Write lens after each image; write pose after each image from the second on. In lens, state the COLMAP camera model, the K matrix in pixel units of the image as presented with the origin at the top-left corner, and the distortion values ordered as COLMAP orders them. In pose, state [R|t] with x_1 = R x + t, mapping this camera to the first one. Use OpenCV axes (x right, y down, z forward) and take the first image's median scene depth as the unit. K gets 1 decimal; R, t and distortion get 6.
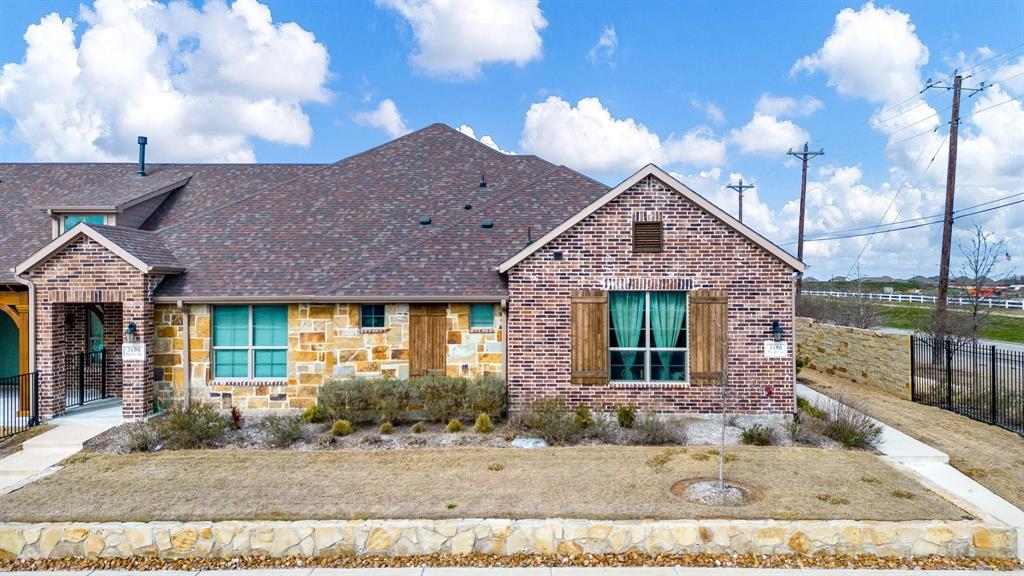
lens RADIAL K [[723.5, 0, 513.6], [0, 723.5, 280.6], [0, 0, 1]] dist [0.058240, -0.040623]
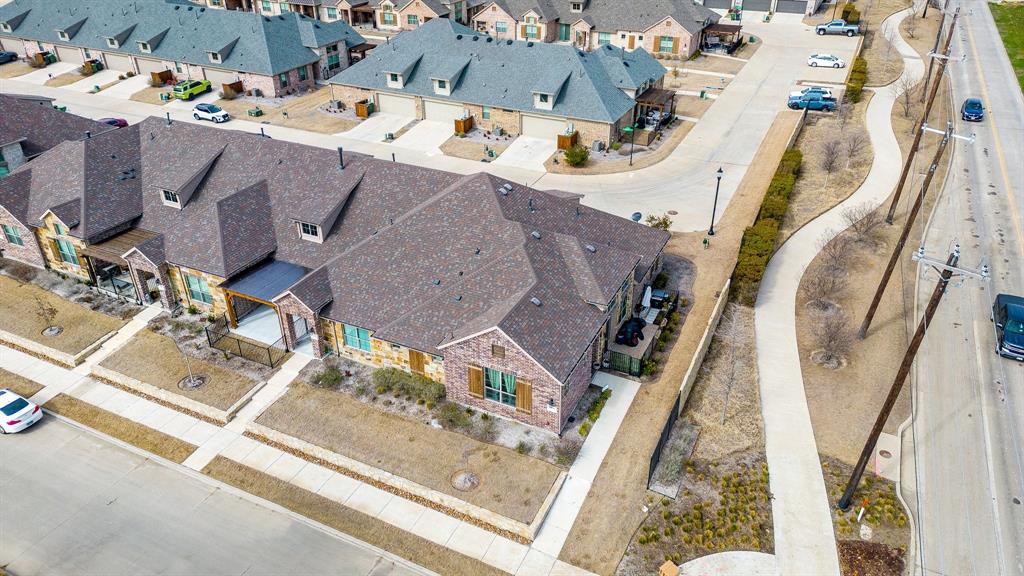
lens RADIAL K [[719.3, 0, 512.0], [0, 719.3, 288.0], [0, 0, 1]] dist [0.114696, -0.161688]
pose [[0.899398, 0.222549, -0.376238, 0.975825], [0.005025, 0.855379, 0.517978, -1.315113], [0.437101, -0.467759, 0.768208, -0.521997]]
